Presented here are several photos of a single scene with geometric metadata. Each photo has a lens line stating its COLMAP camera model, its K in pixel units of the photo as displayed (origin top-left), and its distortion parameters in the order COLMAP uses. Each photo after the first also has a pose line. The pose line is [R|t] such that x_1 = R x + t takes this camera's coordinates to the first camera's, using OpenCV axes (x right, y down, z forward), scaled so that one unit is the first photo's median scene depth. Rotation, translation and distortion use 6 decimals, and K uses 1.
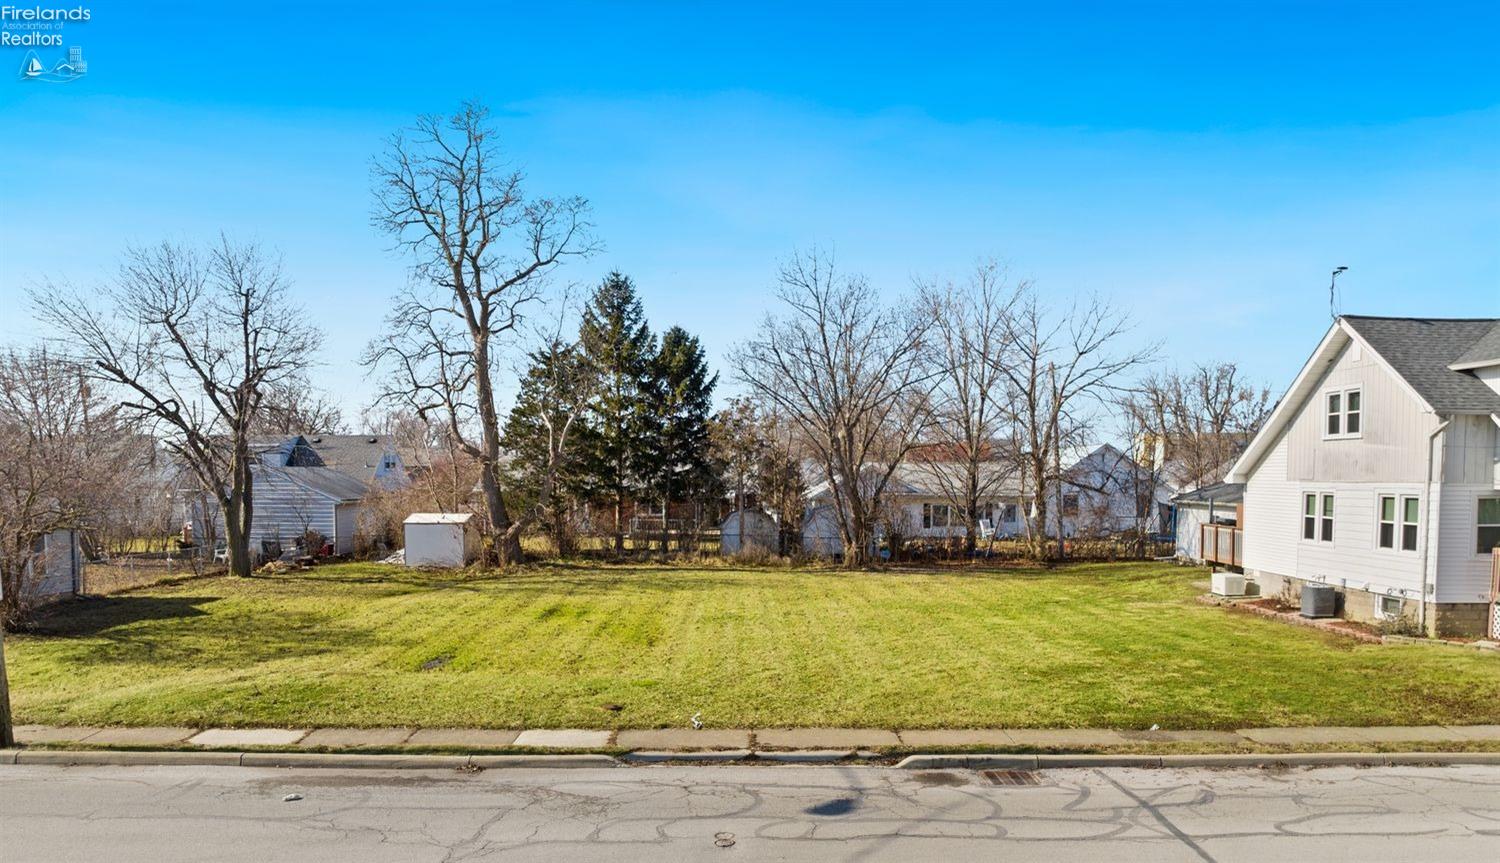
lens RADIAL K [[1064.8, 0, 751.9], [0, 1064.8, 557.5], [0, 0, 1]] dist [-0.041123, 0.001612]
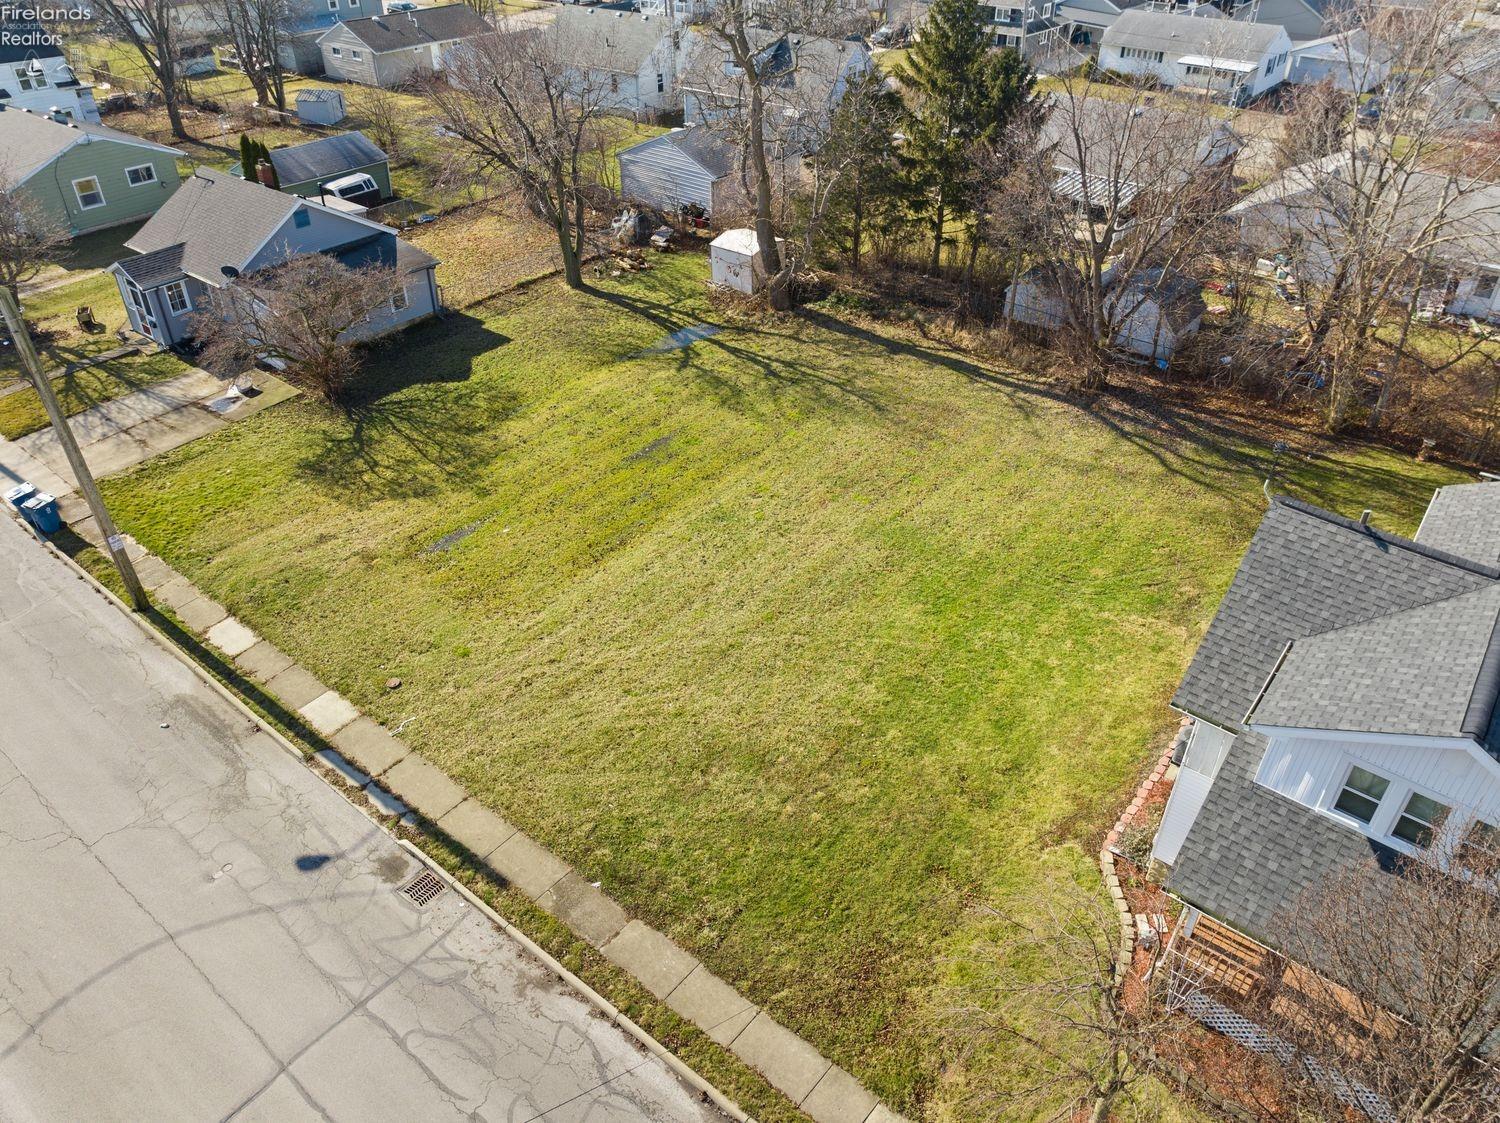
lens RADIAL K [[1055.6, 0, 750.5], [0, 1055.6, 557.6], [0, 0, 1]] dist [-0.031839, -0.008798]
pose [[0.776877, 0.364126, -0.513687, 0.431893], [-0.046549, 0.846808, 0.529859, -0.370491], [0.627929, -0.387723, 0.674815, 0.147711]]
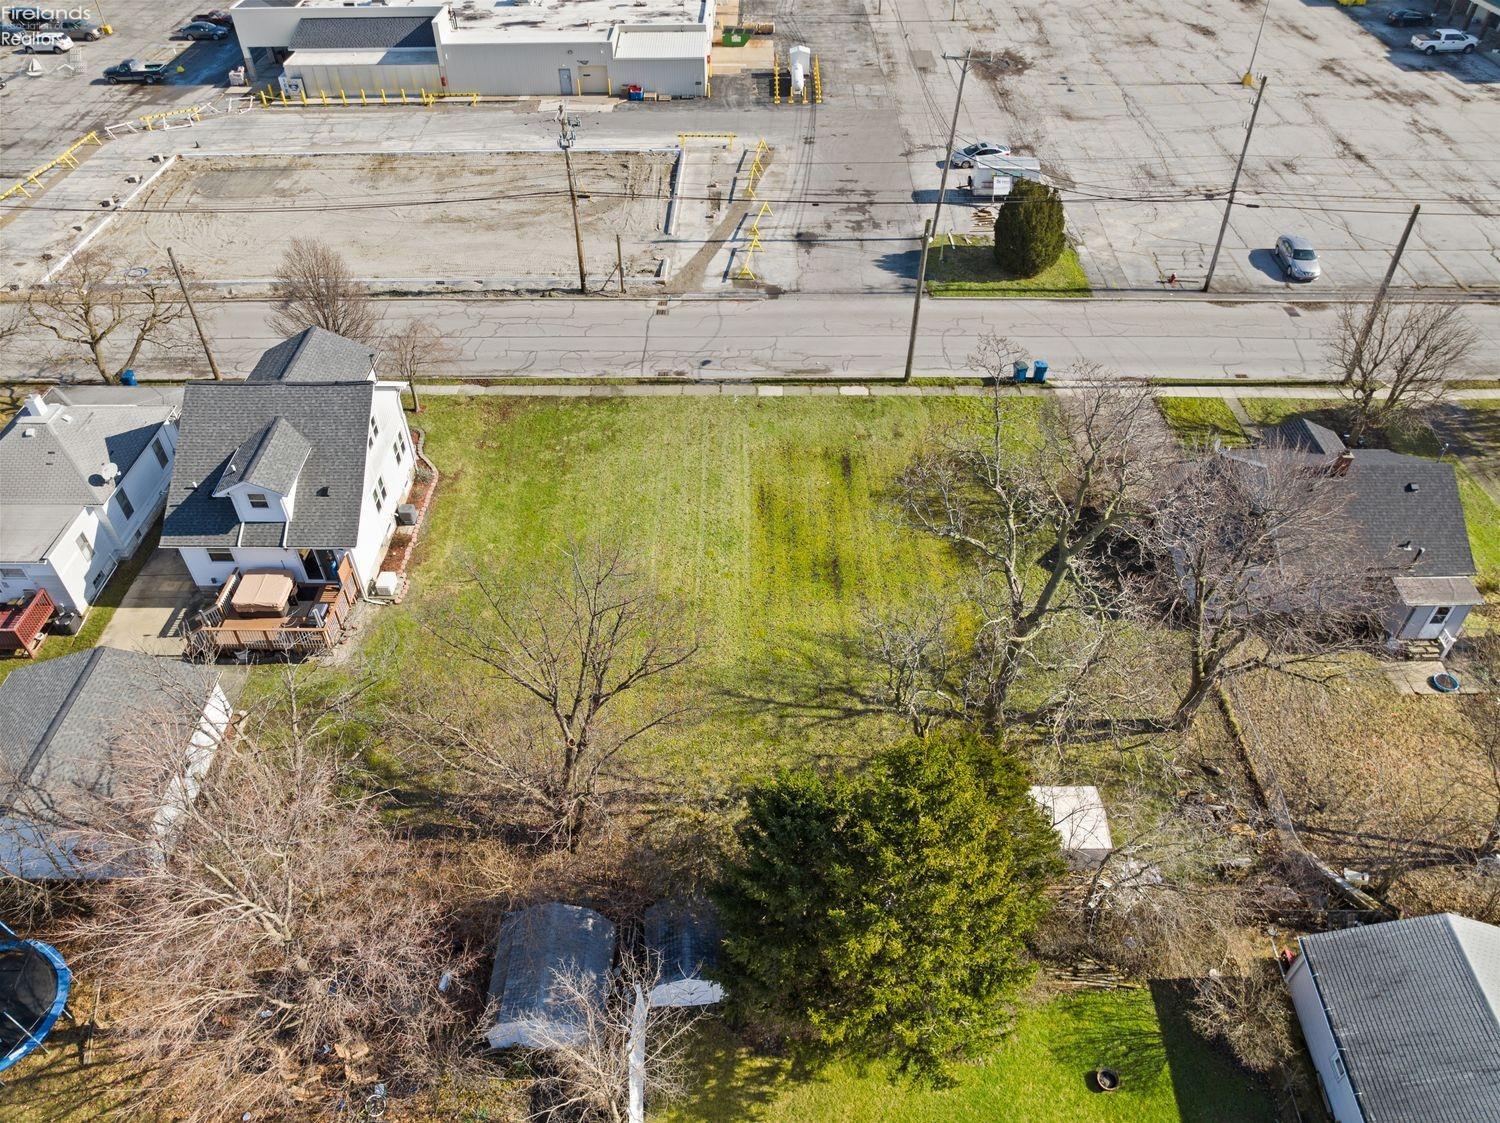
lens RADIAL K [[1055.6, 0, 750.5], [0, 1055.6, 557.6], [0, 0, 1]] dist [-0.031839, -0.008798]
pose [[-0.999913, -0.005262, 0.012128, -0.060038], [0.005275, 0.682380, 0.730978, -0.844305], [-0.012122, 0.730978, -0.682293, 1.550215]]
